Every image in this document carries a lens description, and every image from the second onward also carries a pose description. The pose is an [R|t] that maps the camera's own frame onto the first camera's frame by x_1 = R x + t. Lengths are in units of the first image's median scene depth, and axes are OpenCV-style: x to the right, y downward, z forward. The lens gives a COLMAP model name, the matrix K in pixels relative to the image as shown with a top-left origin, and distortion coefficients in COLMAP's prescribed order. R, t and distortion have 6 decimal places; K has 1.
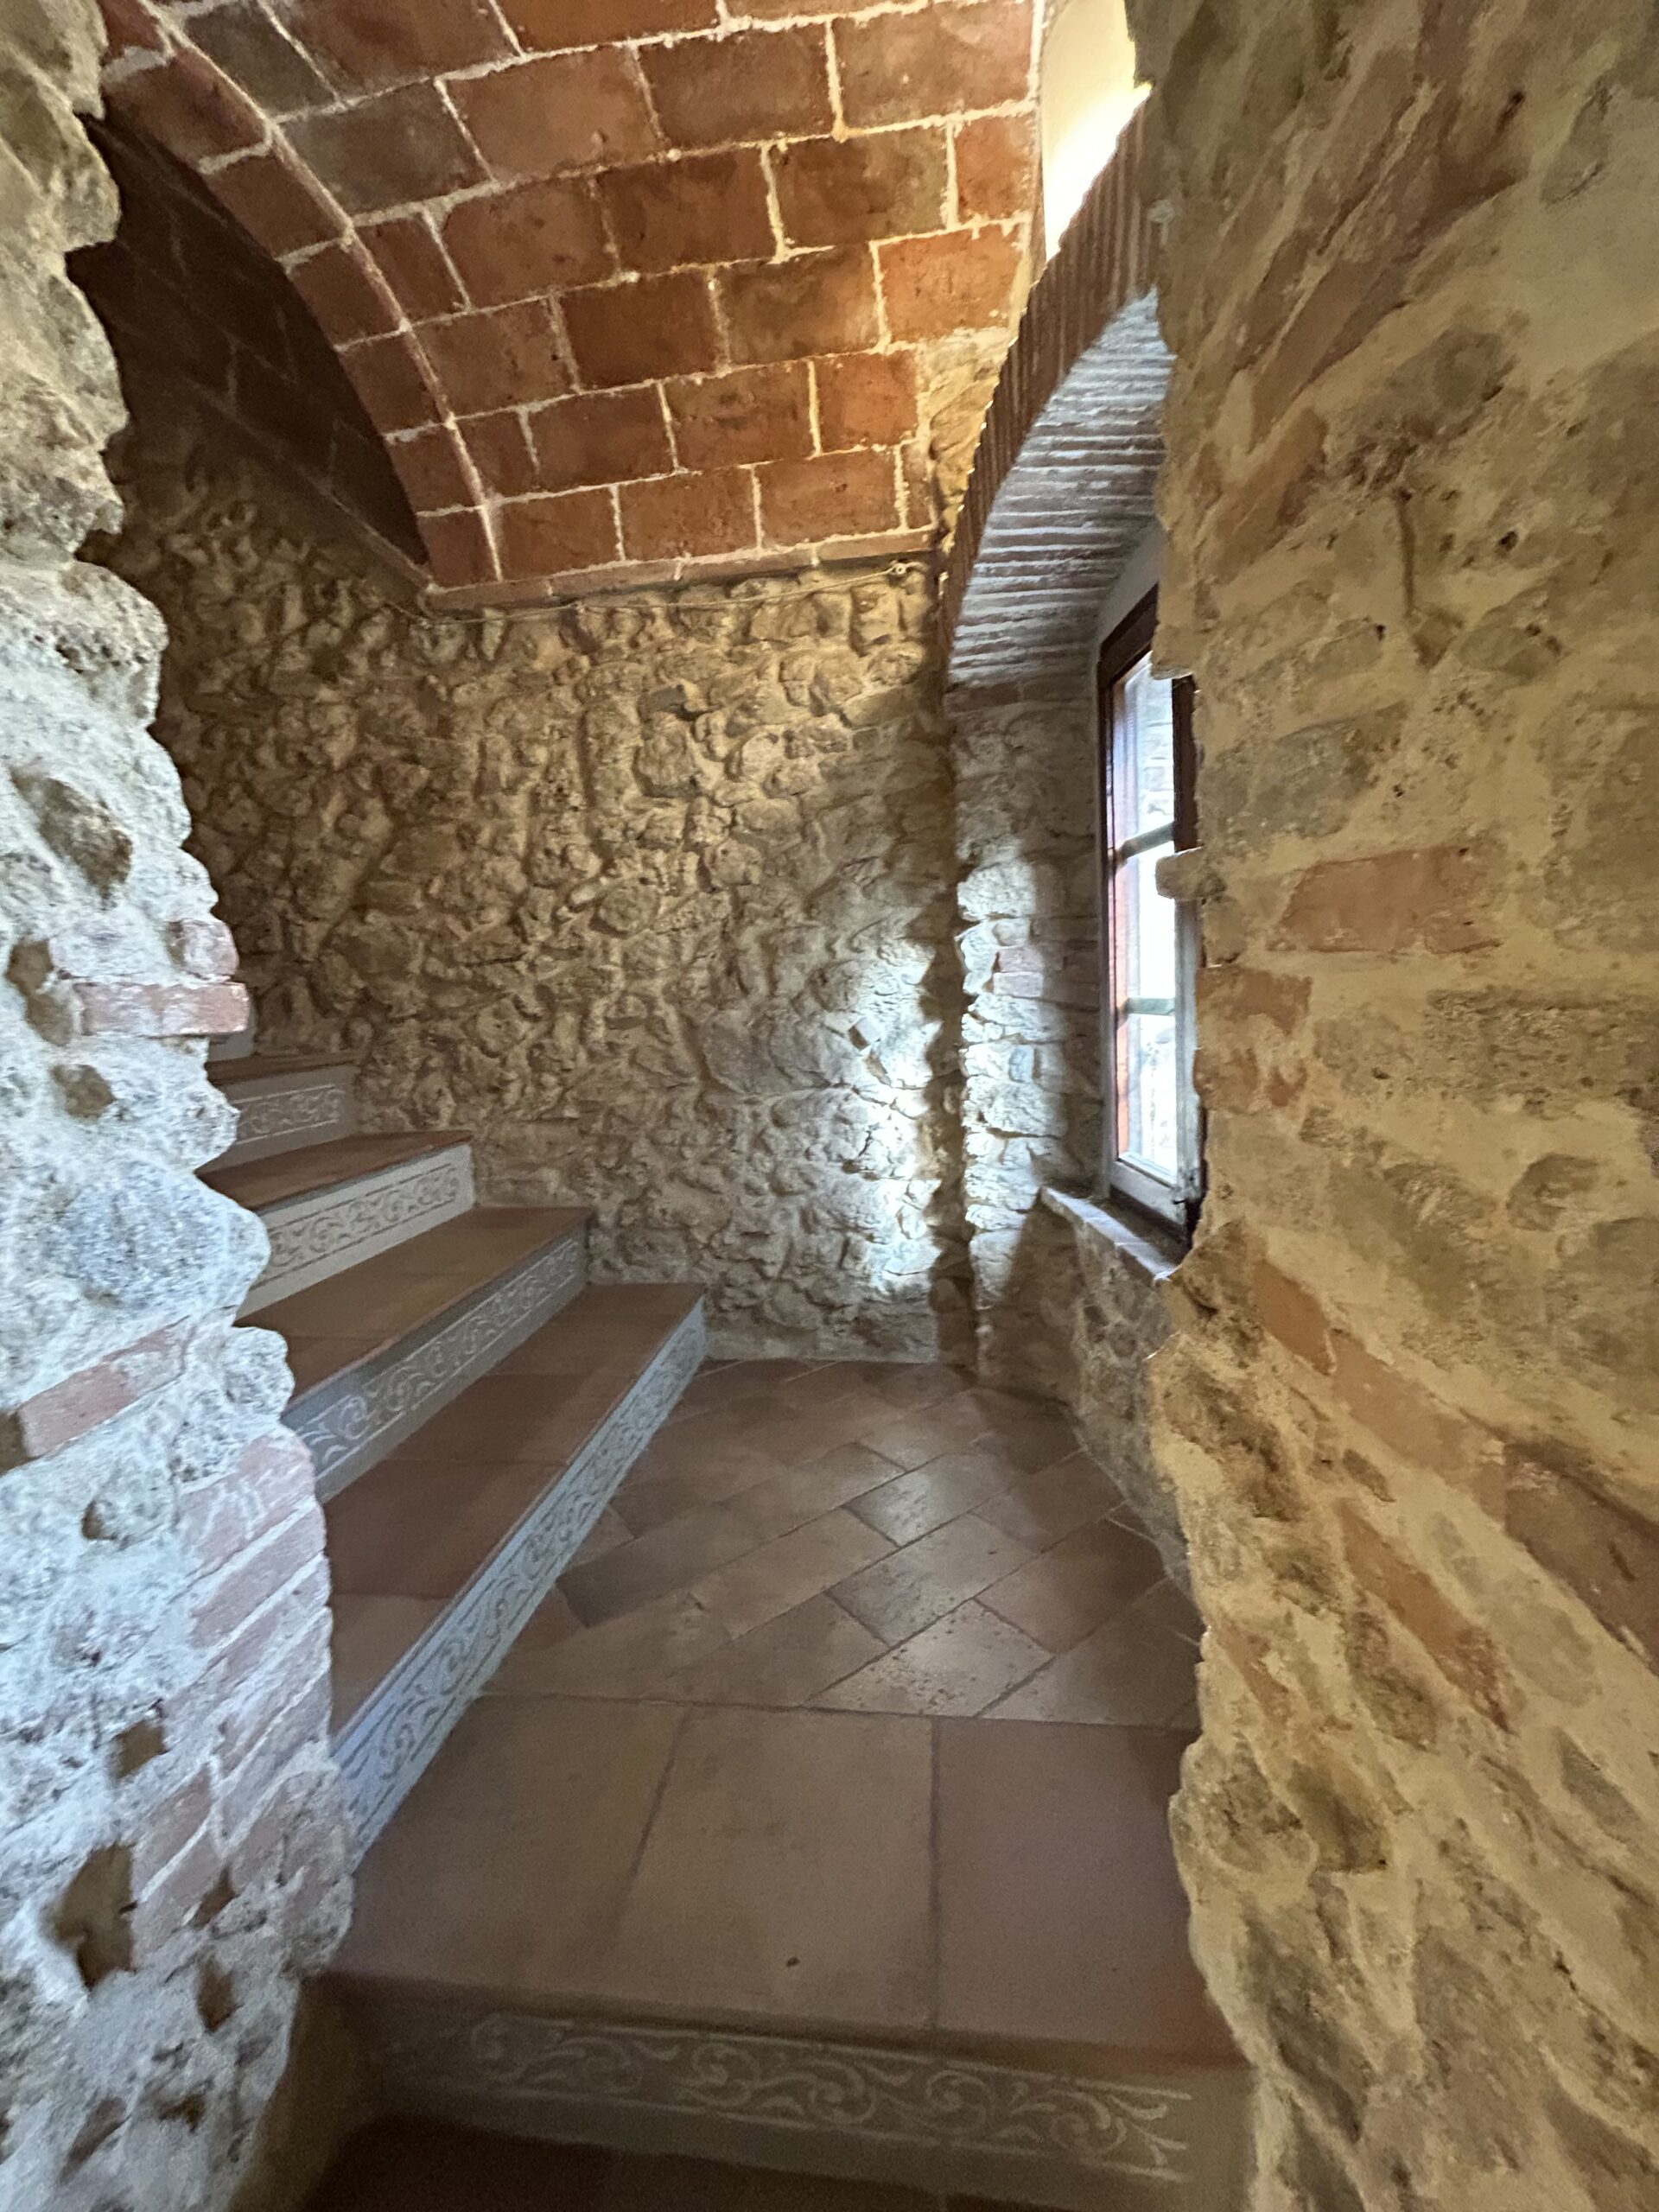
lens RADIAL K [[889.7, 0, 822.0], [0, 889.7, 1101.4], [0, 0, 1]] dist [-0.001977, 0.000050]
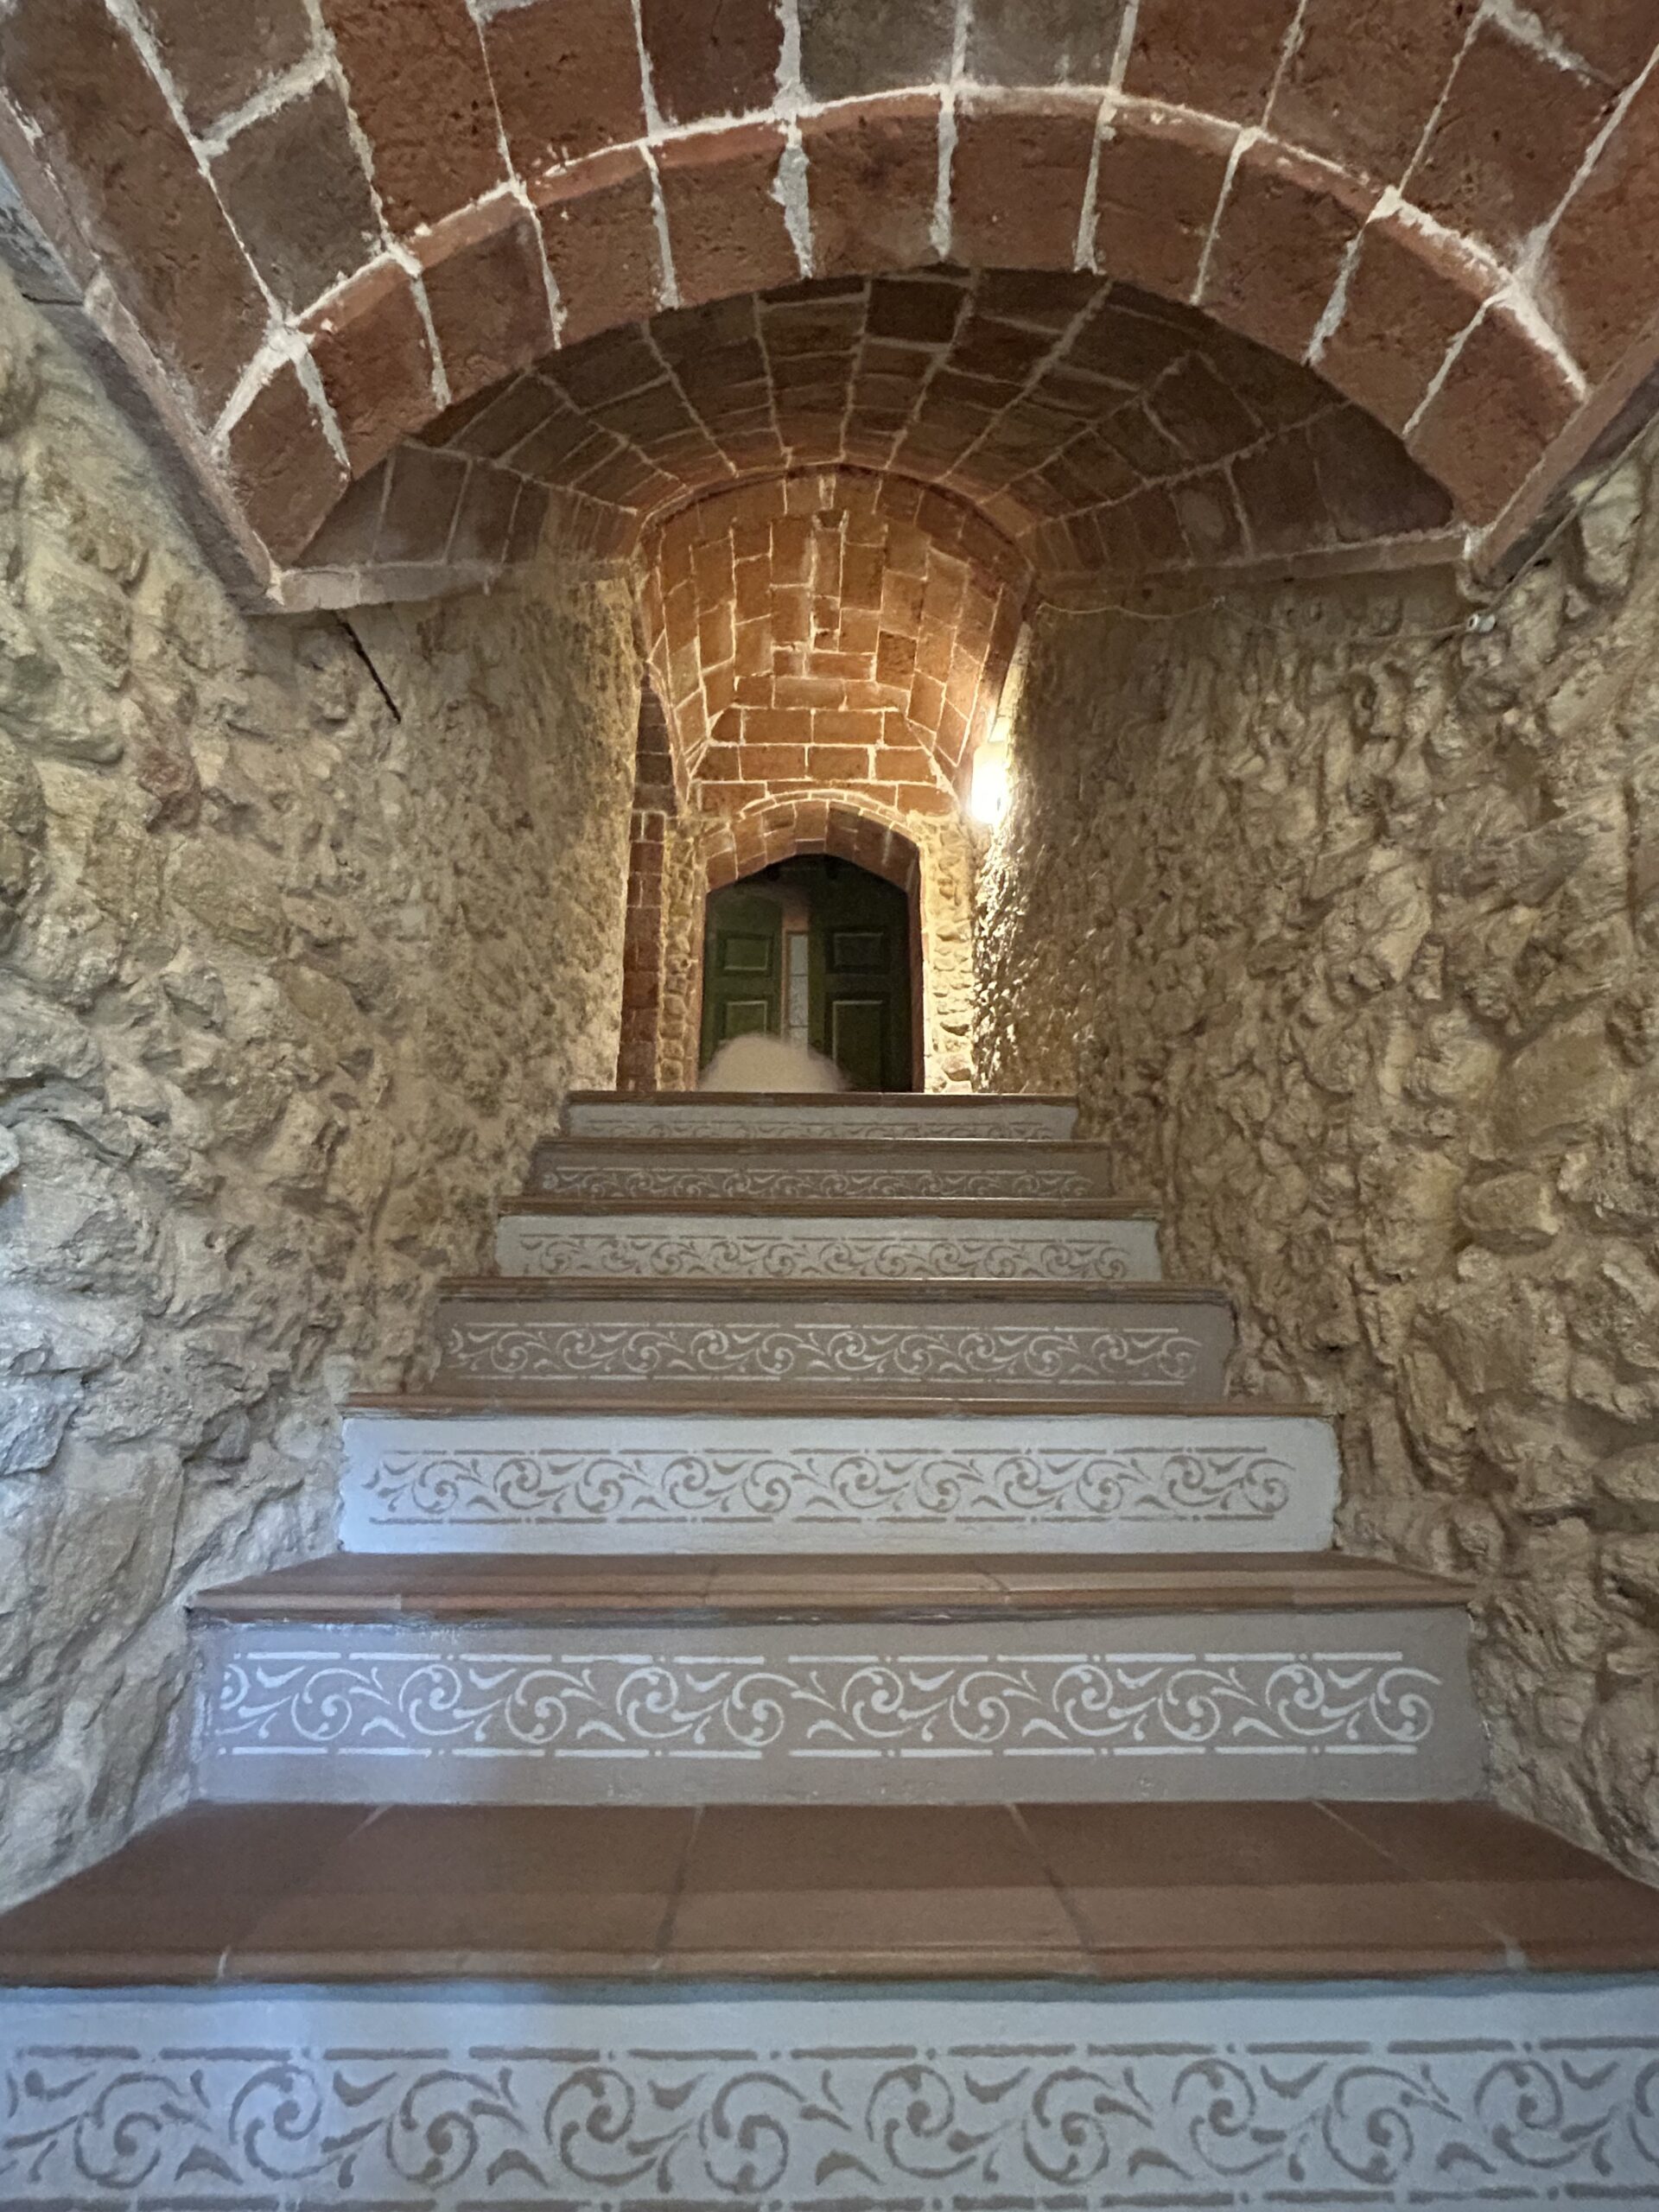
lens RADIAL K [[1056.8, 0, 827.5], [0, 1056.8, 1097.3], [0, 0, 1]] dist [-0.000776, 0.002269]
pose [[0.185532, -0.242376, -0.952277, -0.065505], [-0.139906, 0.952714, -0.269745, -0.149909], [0.972627, 0.183276, 0.142849, 0.898939]]
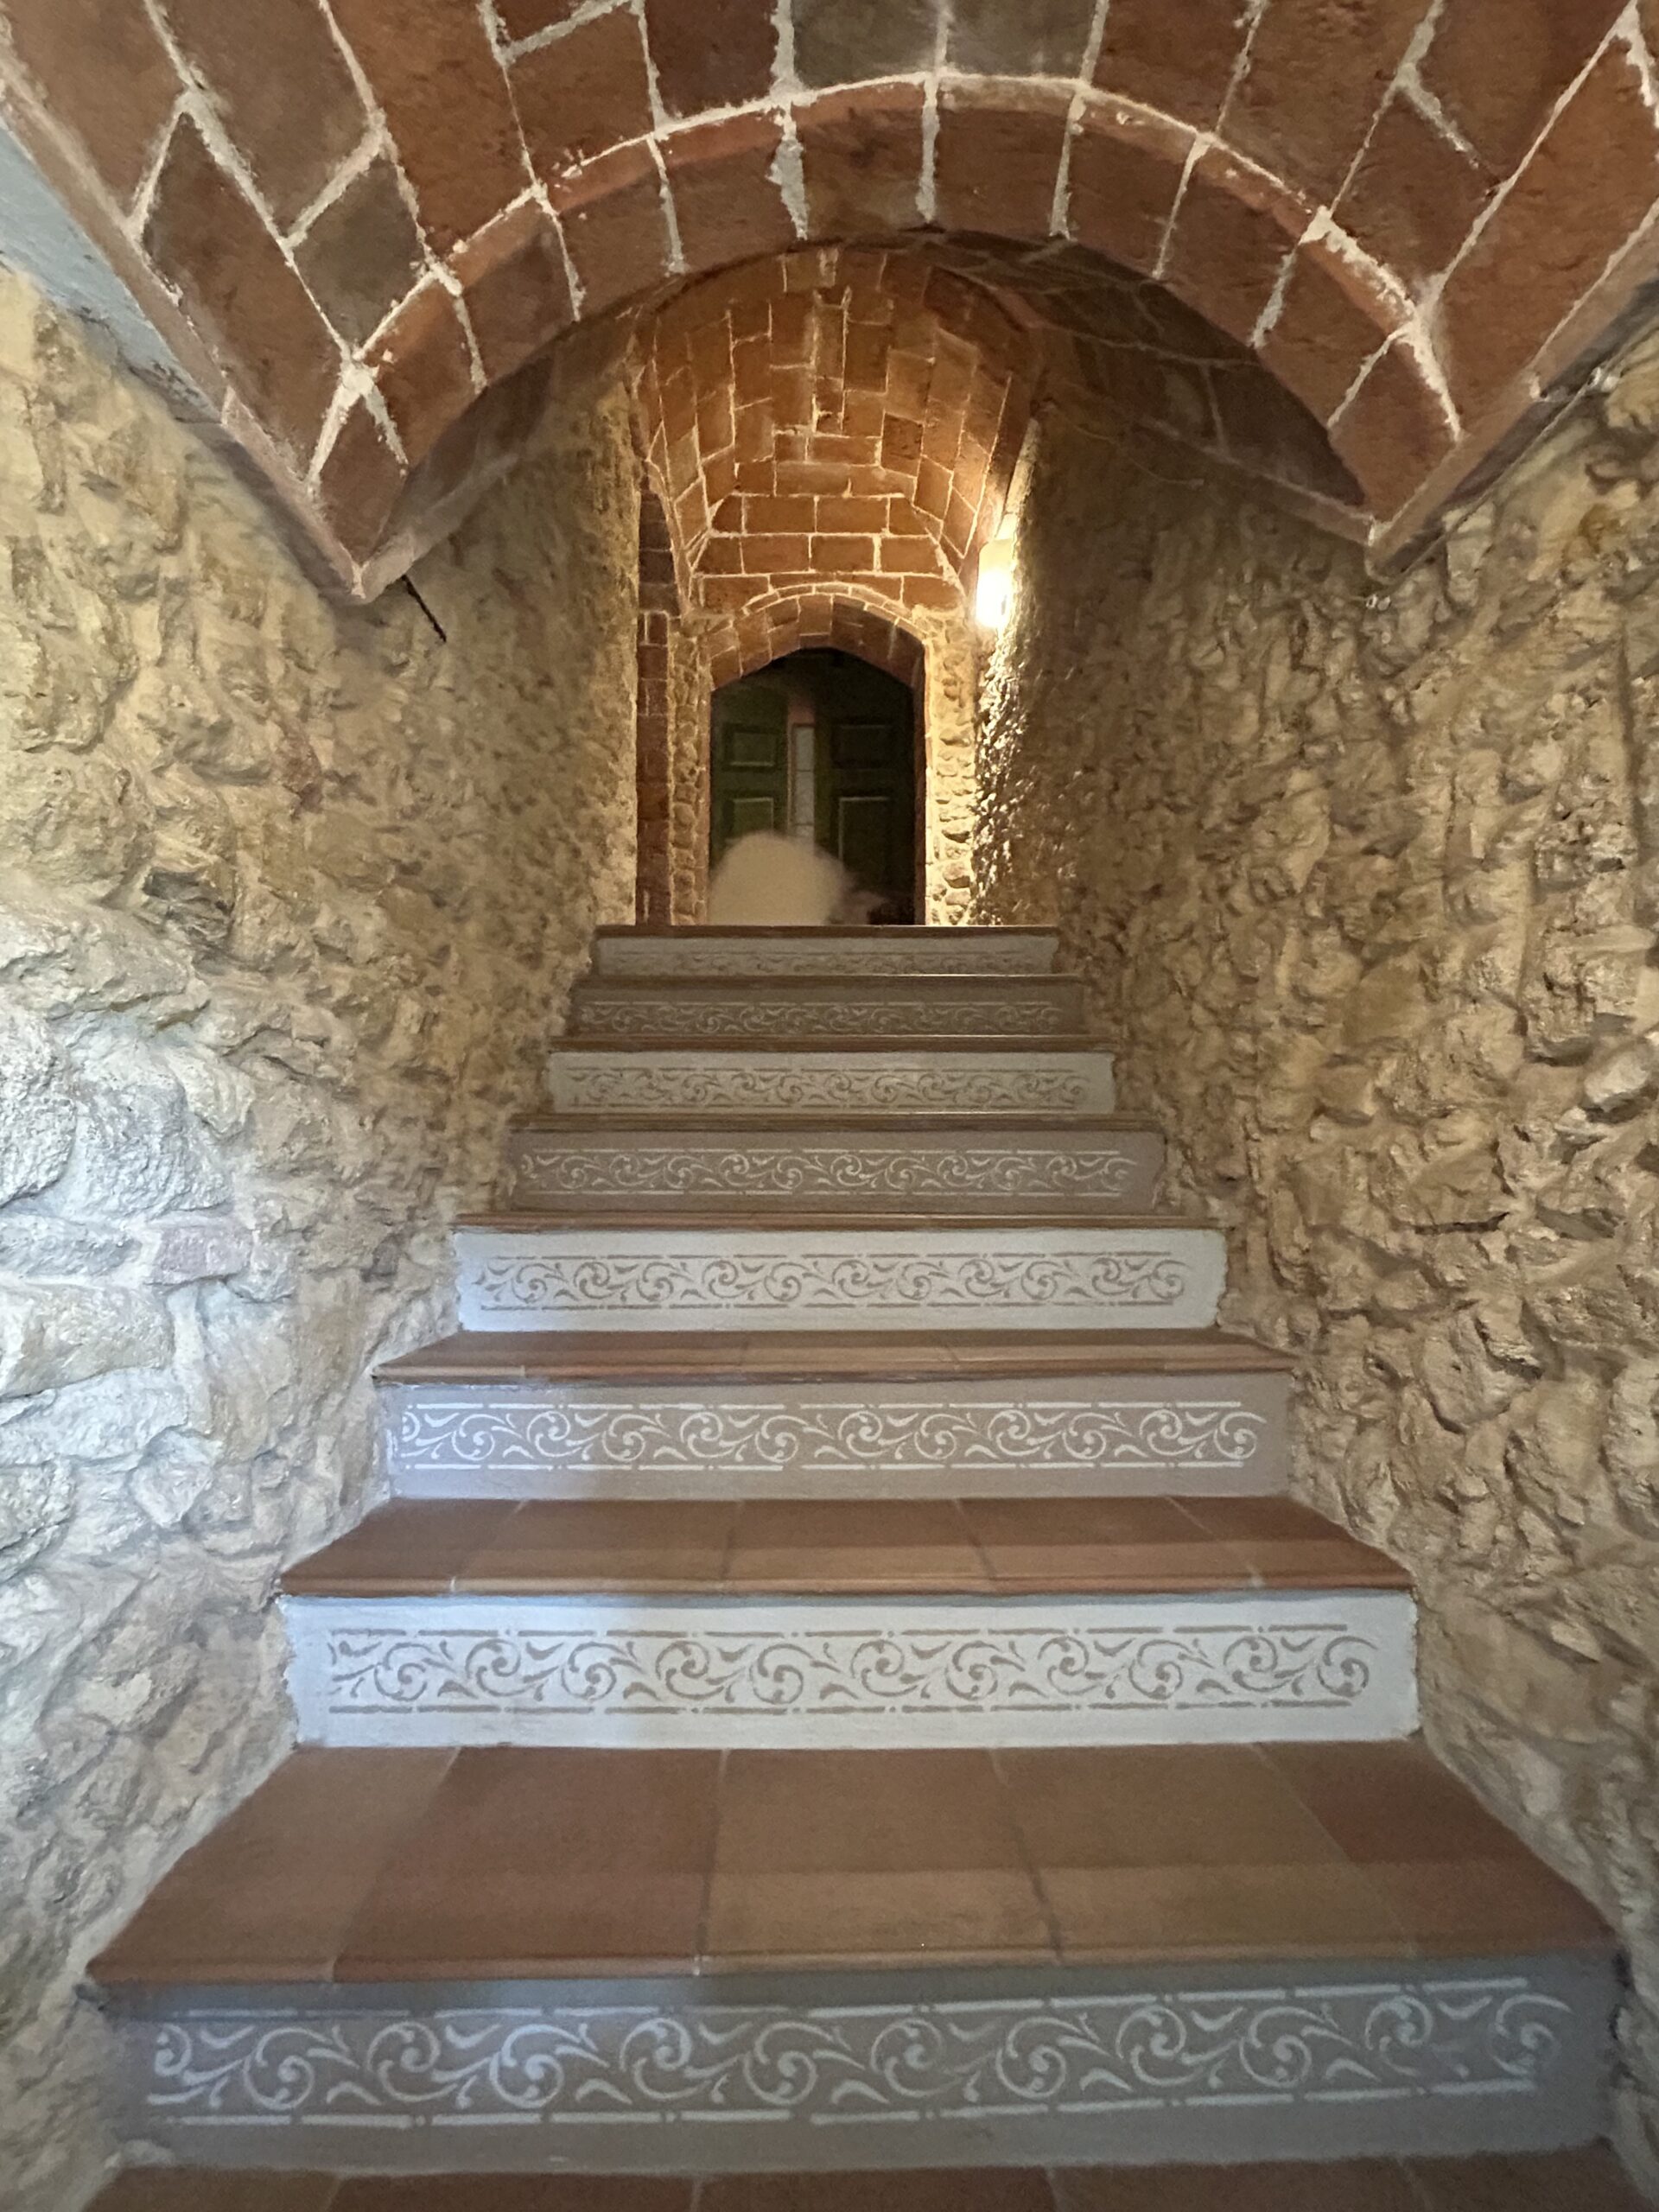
lens RADIAL K [[1056.8, 0, 829.1], [0, 1056.8, 1097.9], [0, 0, 1]] dist [-0.000776, 0.002269]
pose [[0.178026, -0.027974, -0.983628, 0.171506], [-0.135993, 0.989305, -0.052749, -0.222371], [0.974583, 0.143157, 0.172318, 0.853626]]
